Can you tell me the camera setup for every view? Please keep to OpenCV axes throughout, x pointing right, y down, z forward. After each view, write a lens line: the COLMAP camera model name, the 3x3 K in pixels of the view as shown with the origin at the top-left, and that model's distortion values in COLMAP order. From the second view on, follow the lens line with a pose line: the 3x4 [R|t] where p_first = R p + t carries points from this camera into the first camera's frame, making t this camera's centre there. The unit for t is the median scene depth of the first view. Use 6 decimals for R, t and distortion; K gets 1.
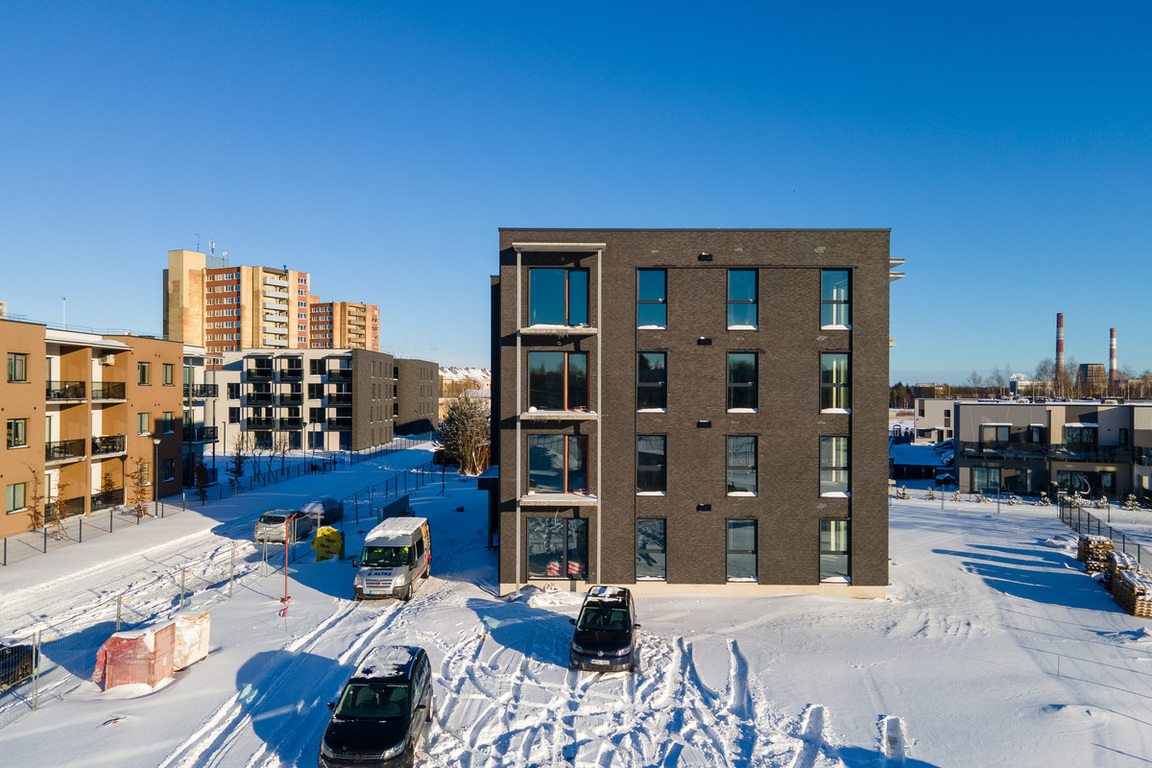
lens RADIAL K [[900.6, 0, 557.6], [0, 900.6, 379.4], [0, 0, 1]] dist [0.008230, 0.004091]
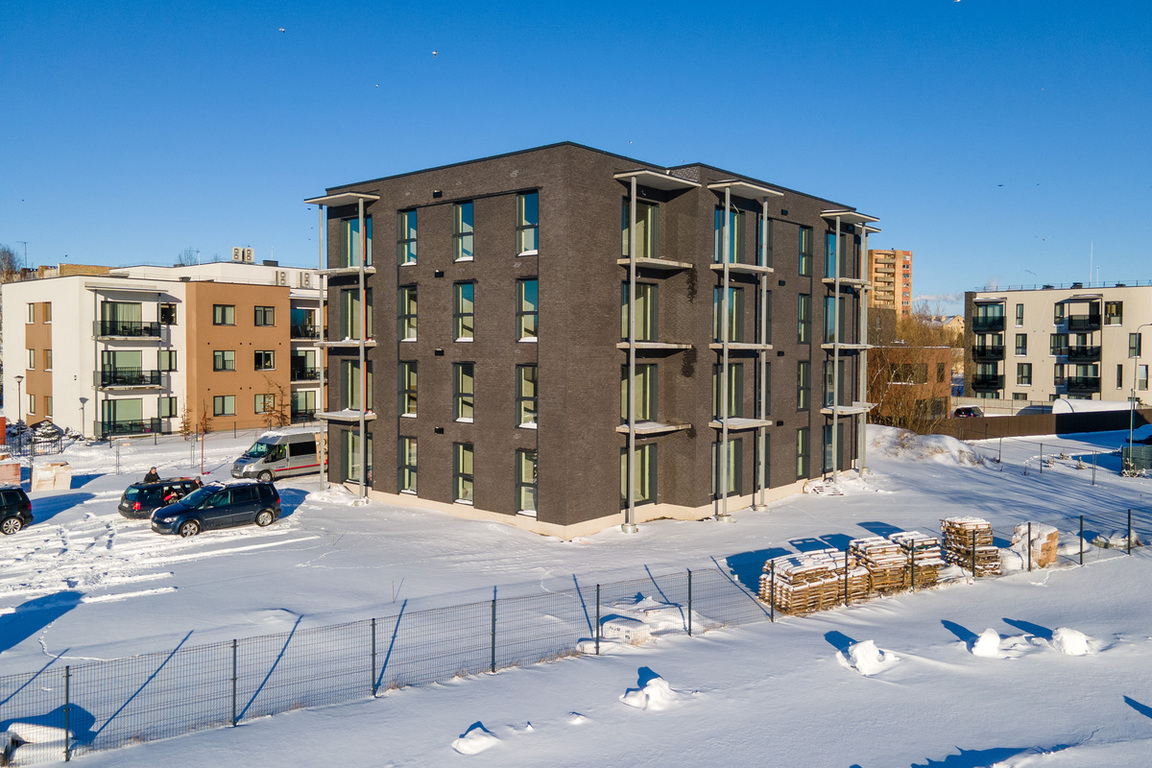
lens RADIAL K [[900.6, 0, 557.6], [0, 900.6, 379.4], [0, 0, 1]] dist [0.008230, 0.004091]
pose [[0.743602, 0.027669, -0.668050, 0.326151], [0.005715, 0.998844, 0.047731, 0.010500], [0.668598, -0.039311, 0.742584, 0.100275]]
